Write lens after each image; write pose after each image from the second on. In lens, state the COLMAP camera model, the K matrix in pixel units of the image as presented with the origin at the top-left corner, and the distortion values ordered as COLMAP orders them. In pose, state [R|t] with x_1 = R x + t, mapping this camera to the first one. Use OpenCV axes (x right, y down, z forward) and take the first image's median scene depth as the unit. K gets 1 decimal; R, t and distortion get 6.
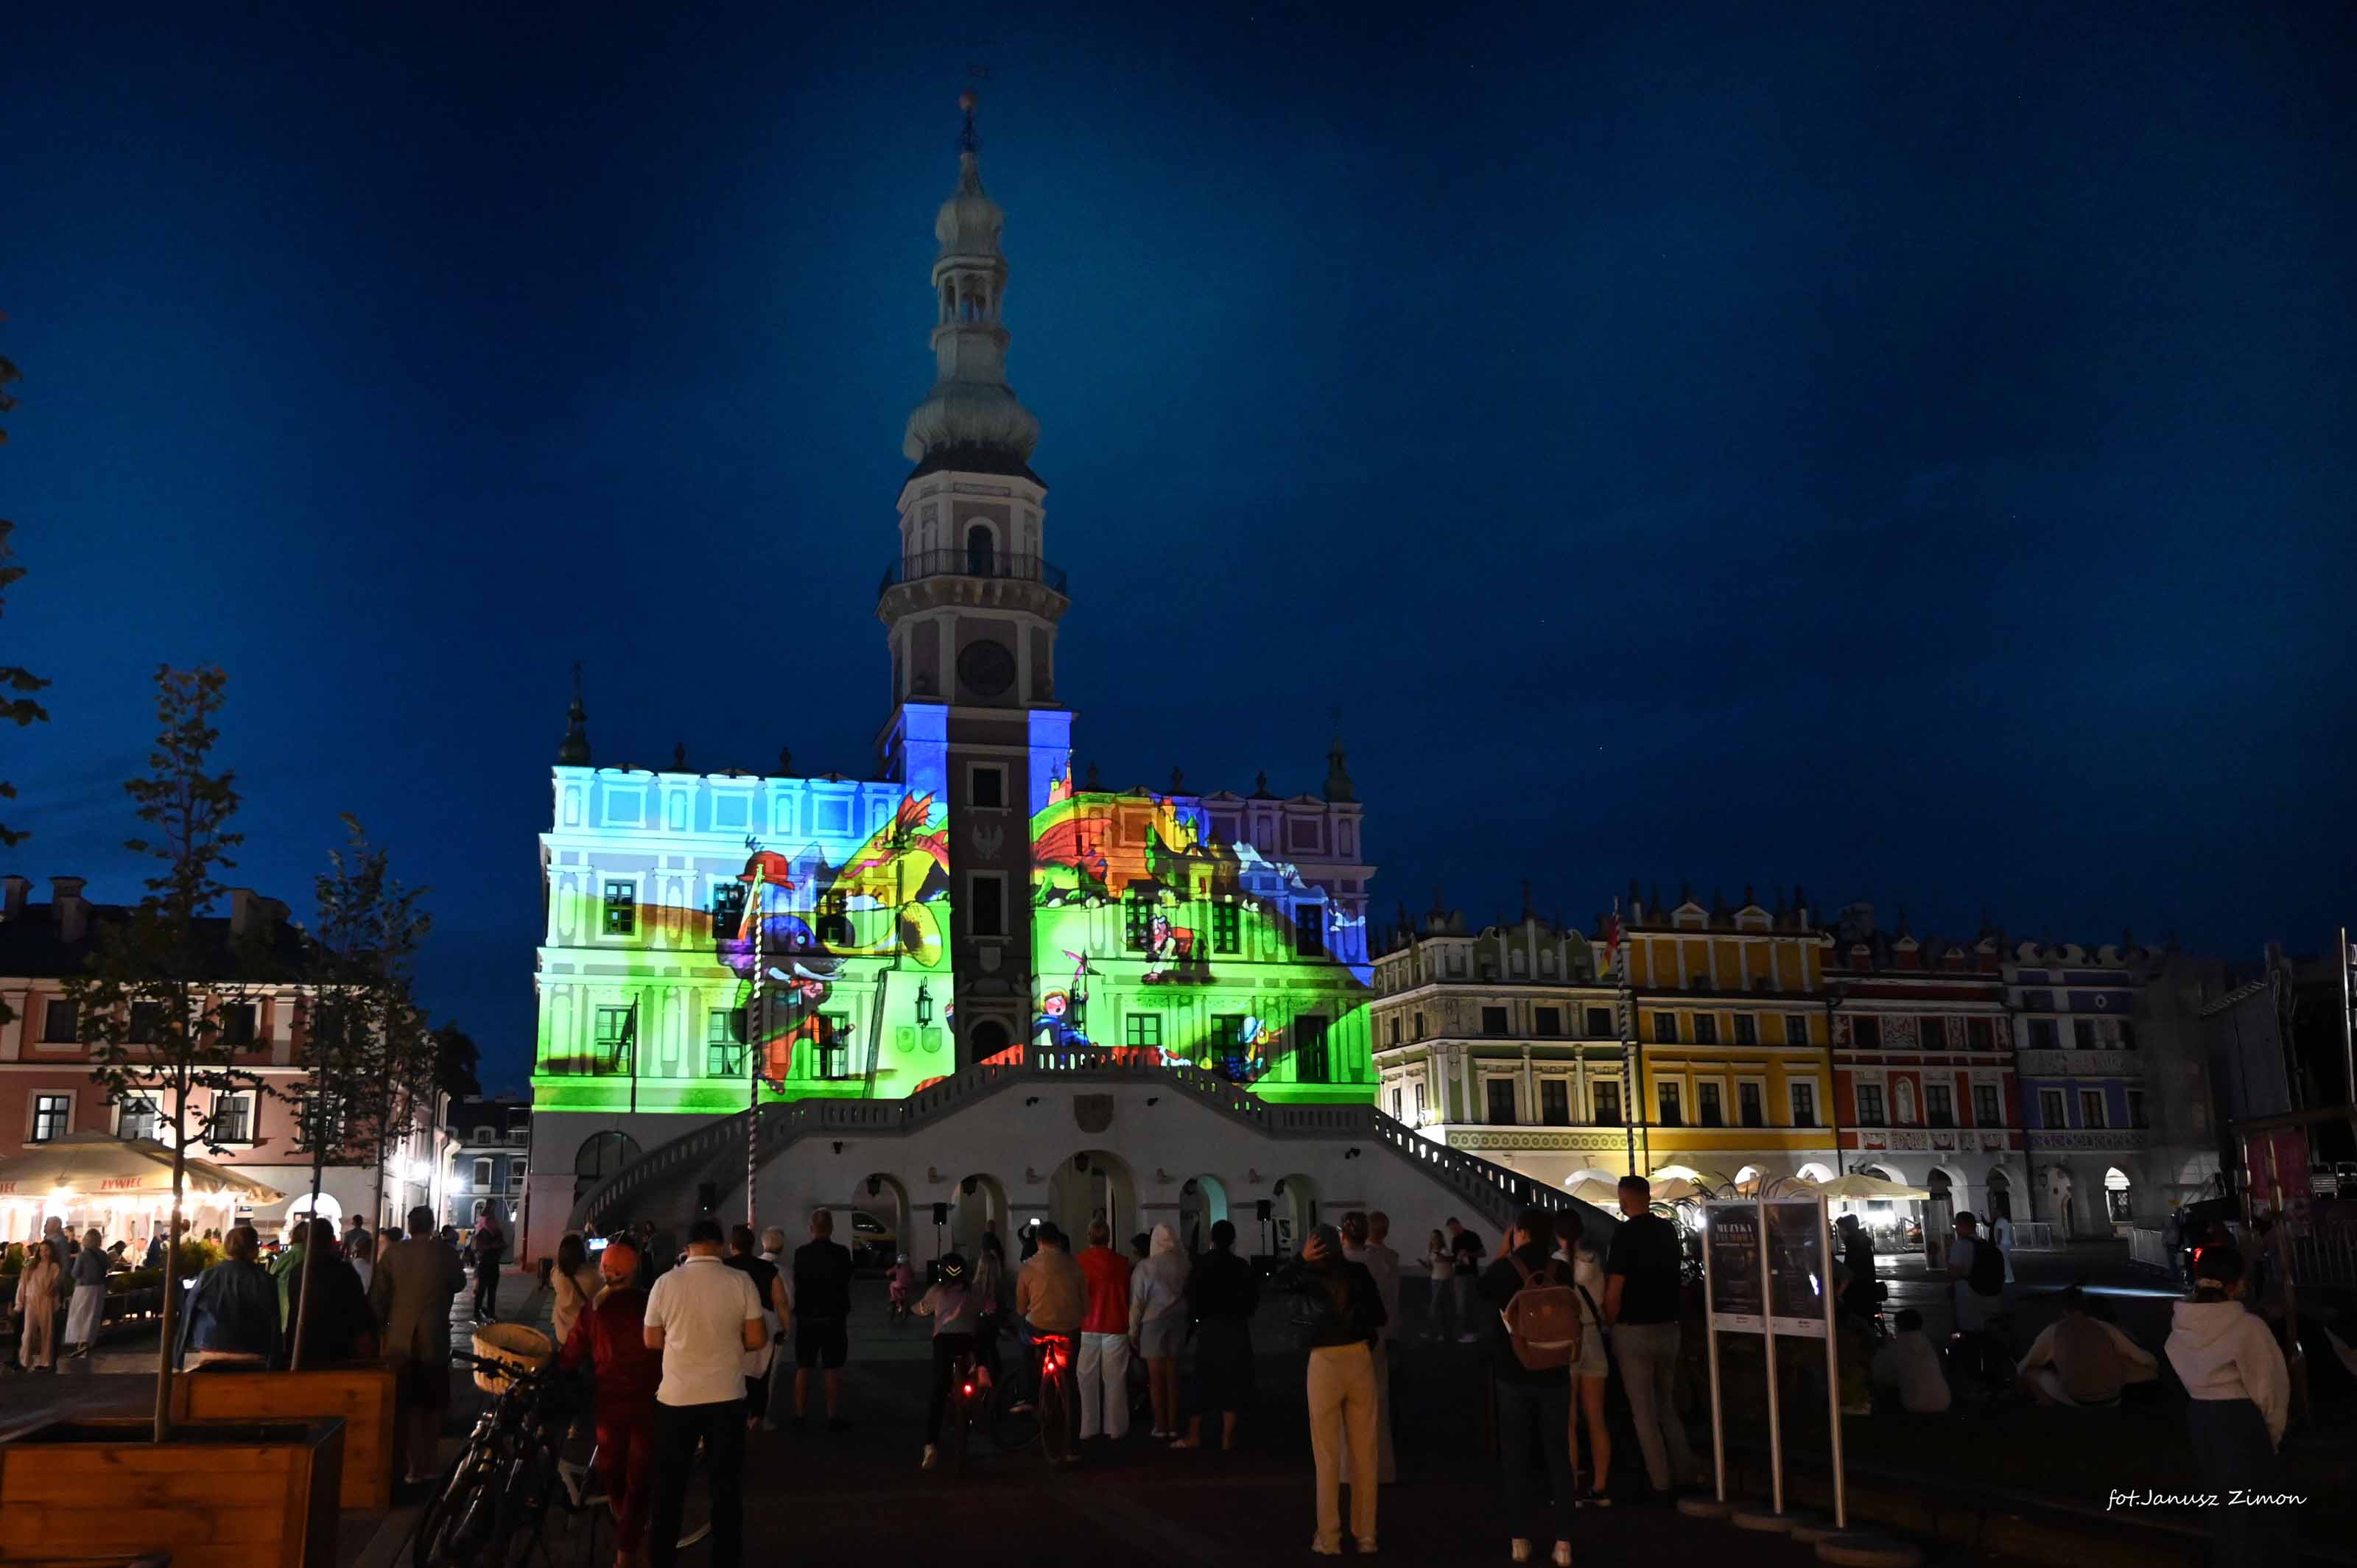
lens RADIAL K [[1838.4, 0, 1019.2], [0, 1838.4, 832.8], [0, 0, 1]] dist [-0.013302, 0.026805]
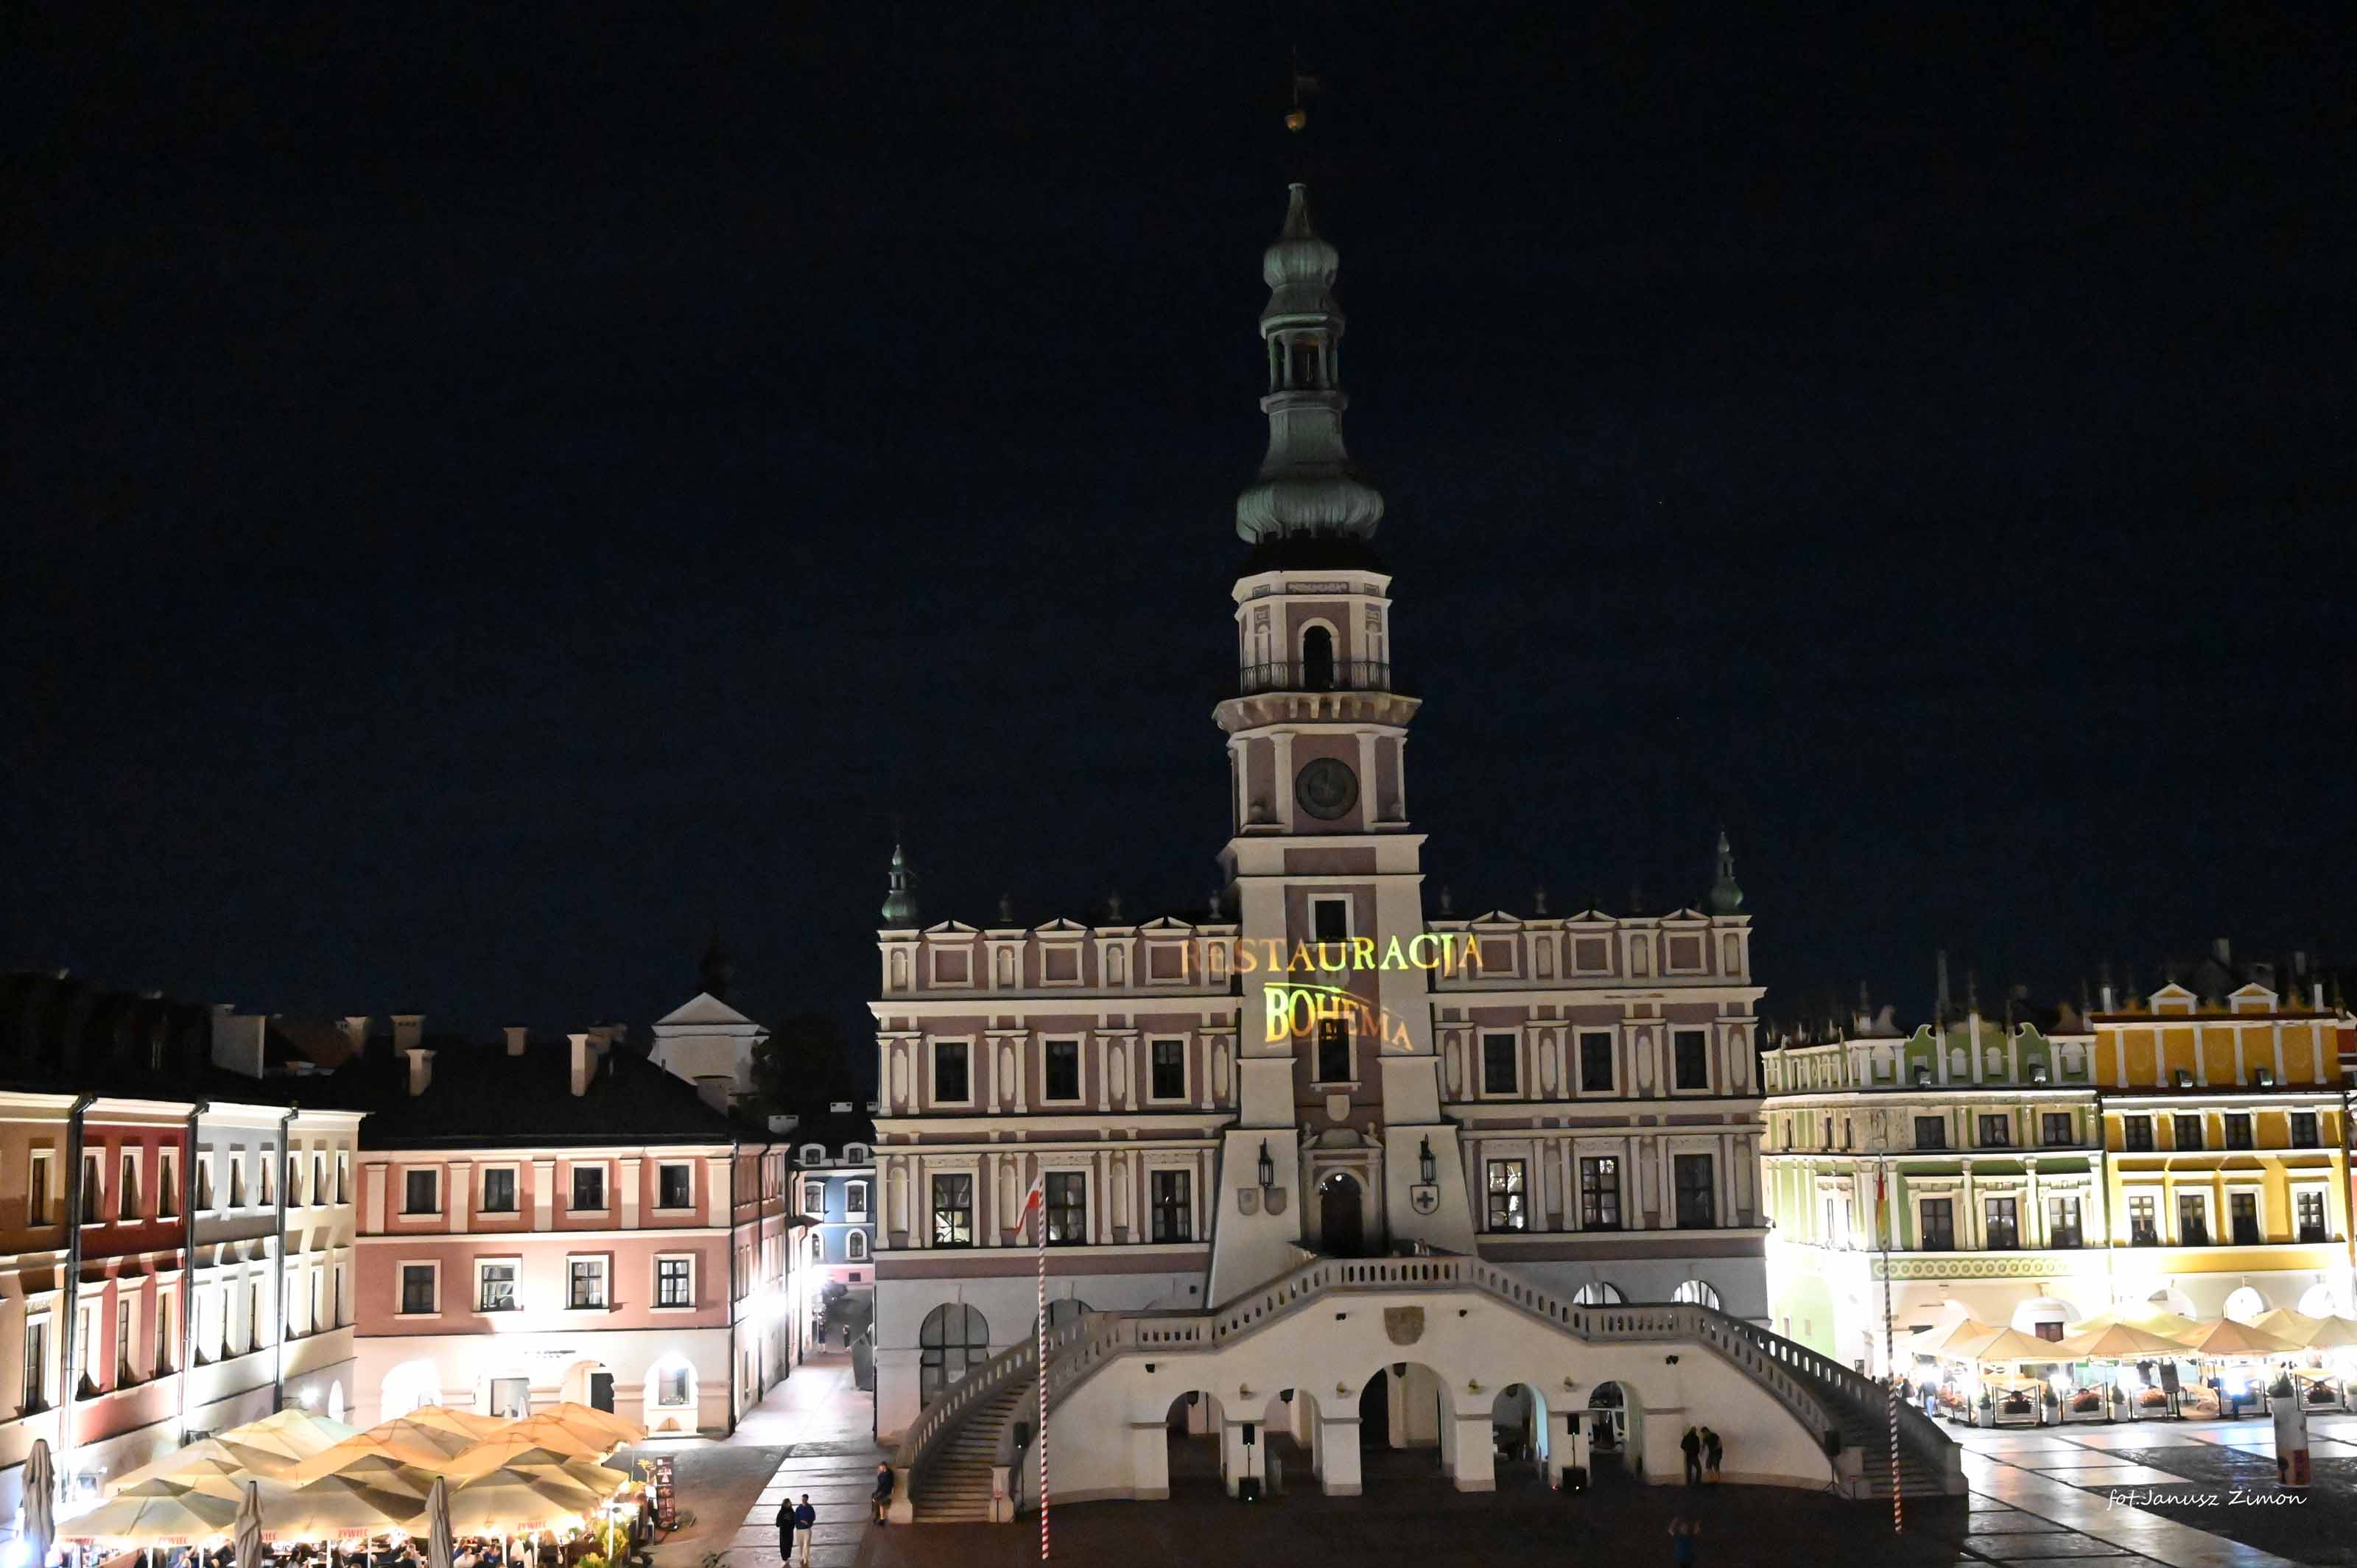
lens RADIAL K [[2553.9, 0, 1186.4], [0, 2553.9, 793.8], [0, 0, 1]] dist [0.005806, 0.000000]
pose [[0.987074, -0.035710, -0.156235, 0.108877], [0.047412, 0.996290, 0.071828, -0.175442], [0.153090, -0.078307, 0.985105, -0.271812]]
